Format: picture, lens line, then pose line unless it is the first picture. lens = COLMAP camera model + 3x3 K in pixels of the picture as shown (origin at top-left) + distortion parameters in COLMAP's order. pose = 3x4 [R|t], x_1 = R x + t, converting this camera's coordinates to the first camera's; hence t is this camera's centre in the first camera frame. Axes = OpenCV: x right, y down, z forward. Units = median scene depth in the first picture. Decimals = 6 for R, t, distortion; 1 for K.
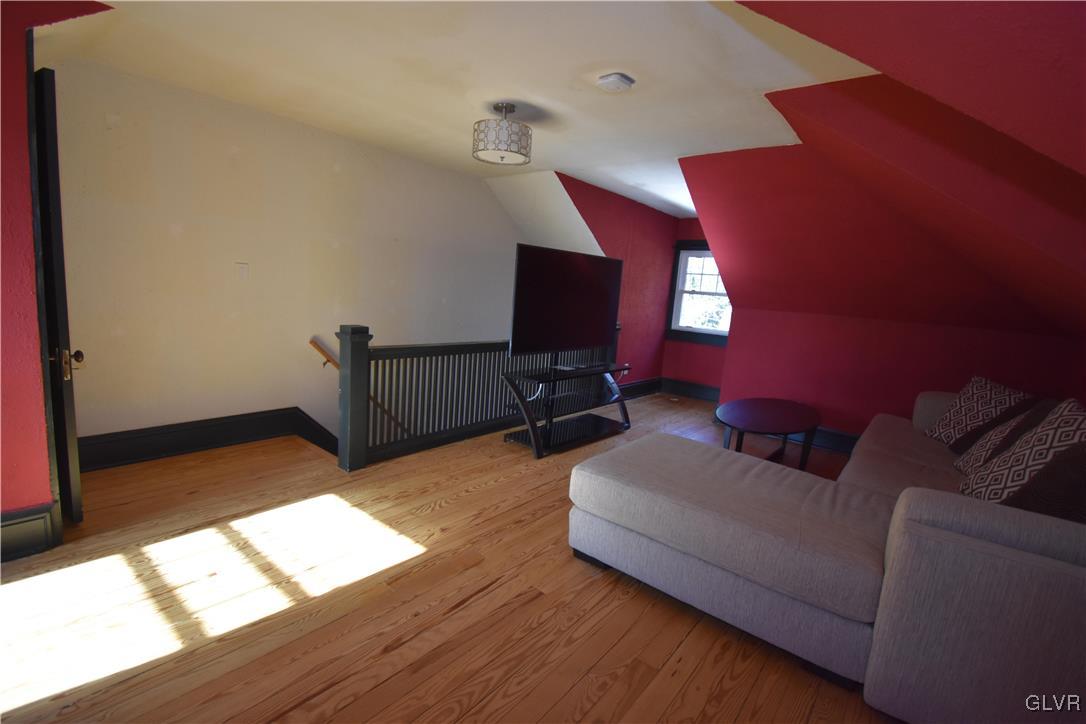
lens RADIAL K [[485.3, 0, 543.0], [0, 485.3, 362.0], [0, 0, 1]] dist [0.023773, -0.027054]
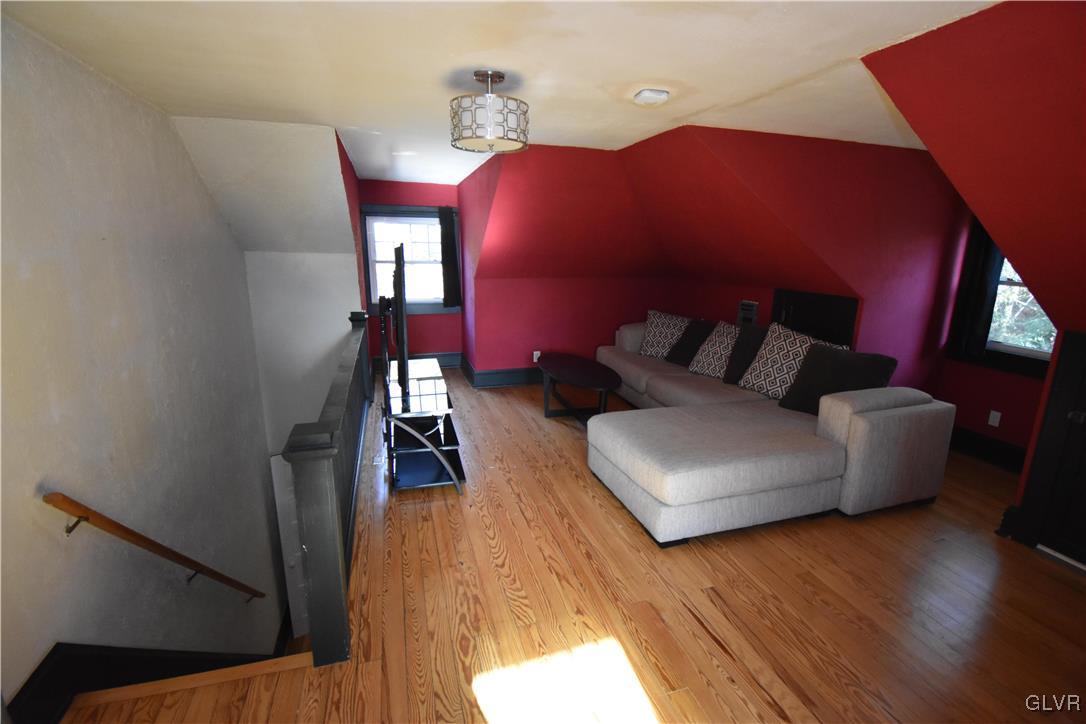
lens RADIAL K [[485.3, 0, 543.0], [0, 485.3, 362.0], [0, 0, 1]] dist [0.023773, -0.027054]
pose [[0.545786, -0.261365, 0.796119, -0.805057], [0.157411, 0.965174, 0.208952, -0.264707], [-0.823007, 0.011275, 0.567920, 0.566267]]
